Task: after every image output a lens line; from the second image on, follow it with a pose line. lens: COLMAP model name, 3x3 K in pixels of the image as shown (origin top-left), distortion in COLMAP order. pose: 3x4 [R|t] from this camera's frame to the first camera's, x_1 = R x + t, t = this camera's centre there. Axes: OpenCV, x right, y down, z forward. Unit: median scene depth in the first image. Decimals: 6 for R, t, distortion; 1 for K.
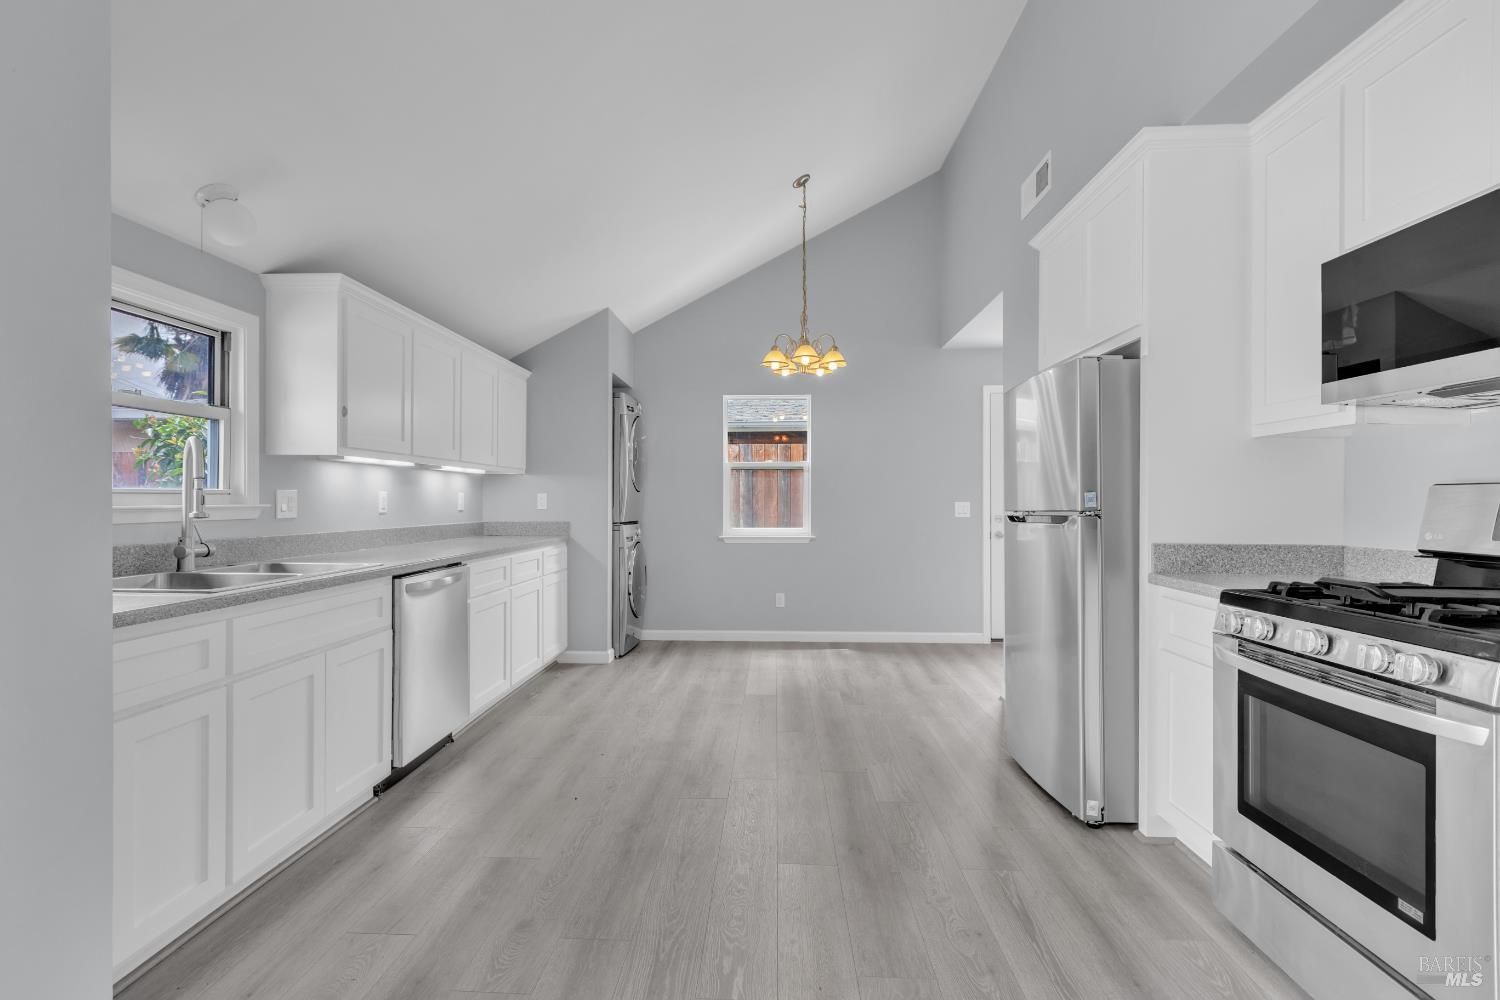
lens RADIAL K [[689.7, 0, 738.8], [0, 689.7, 496.1], [0, 0, 1]] dist [0.000559, -0.000227]
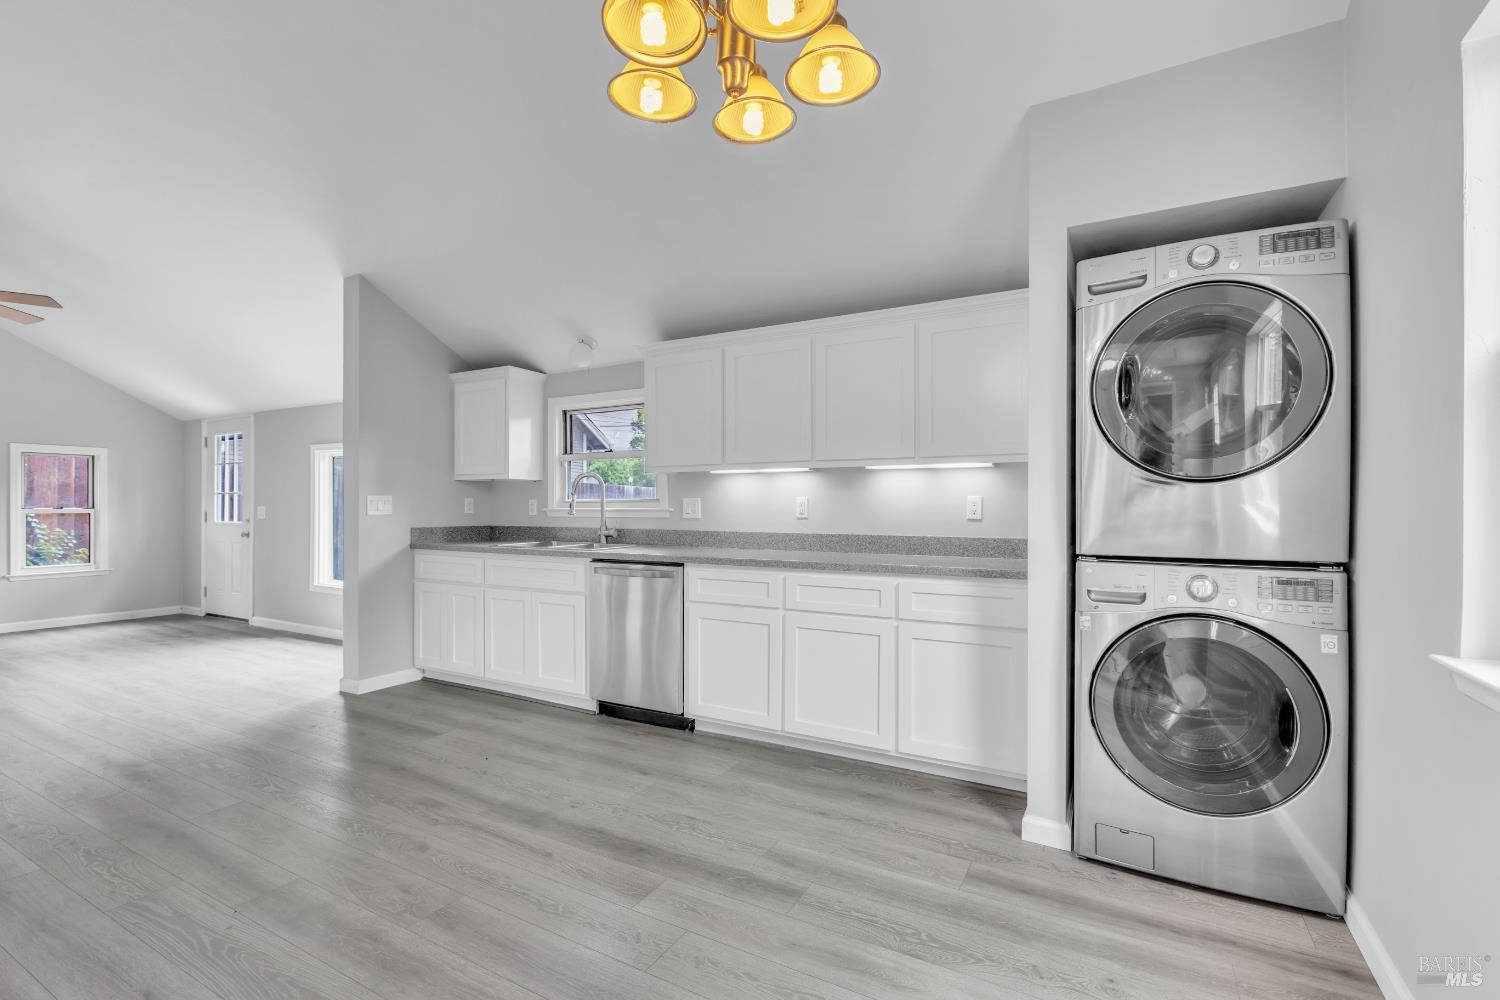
lens RADIAL K [[687.0, 0, 745.4], [0, 687.0, 506.3], [0, 0, 1]] dist [-0.002756, -0.000168]
pose [[-0.443790, -0.000553, -0.896131, 0.399373], [0.005259, 0.999981, -0.003221, 0.009186], [0.896115, -0.006142, -0.443779, 1.241430]]
